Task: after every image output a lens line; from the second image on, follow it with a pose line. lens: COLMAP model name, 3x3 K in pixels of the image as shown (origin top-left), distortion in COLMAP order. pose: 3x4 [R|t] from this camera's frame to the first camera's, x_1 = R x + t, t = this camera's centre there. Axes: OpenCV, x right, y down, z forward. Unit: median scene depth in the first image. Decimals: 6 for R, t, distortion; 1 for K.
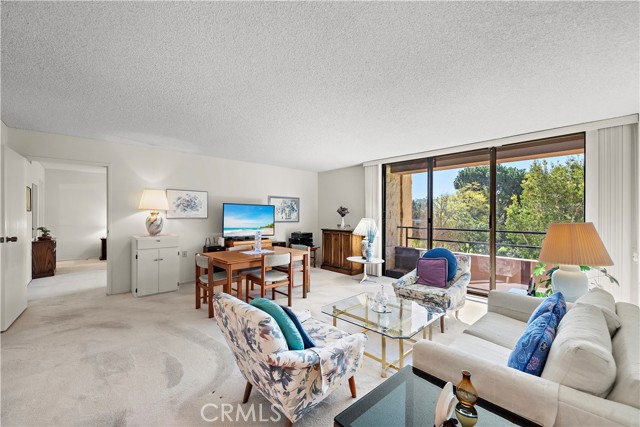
lens RADIAL K [[261.7, 0, 303.6], [0, 261.7, 215.8], [0, 0, 1]] dist [0.000433, 0.000112]
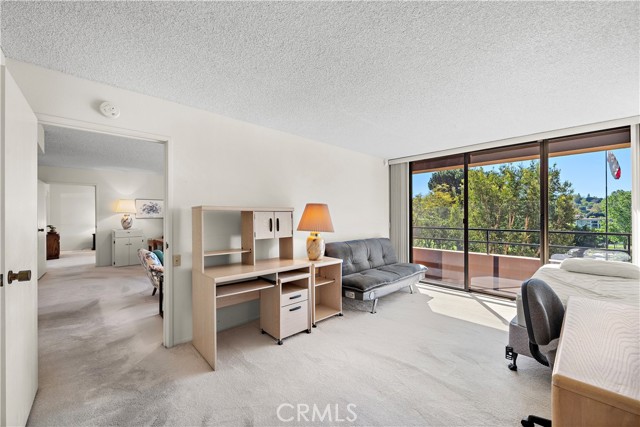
lens RADIAL K [[260.2, 0, 310.1], [0, 260.2, 214.6], [0, 0, 1]] dist [-0.000239, -0.000164]
pose [[0.999429, -0.007245, 0.032993, 0.431001], [0.007369, 0.999966, -0.003648, 0.001033], [-0.032965, 0.003889, 0.999449, -0.535613]]
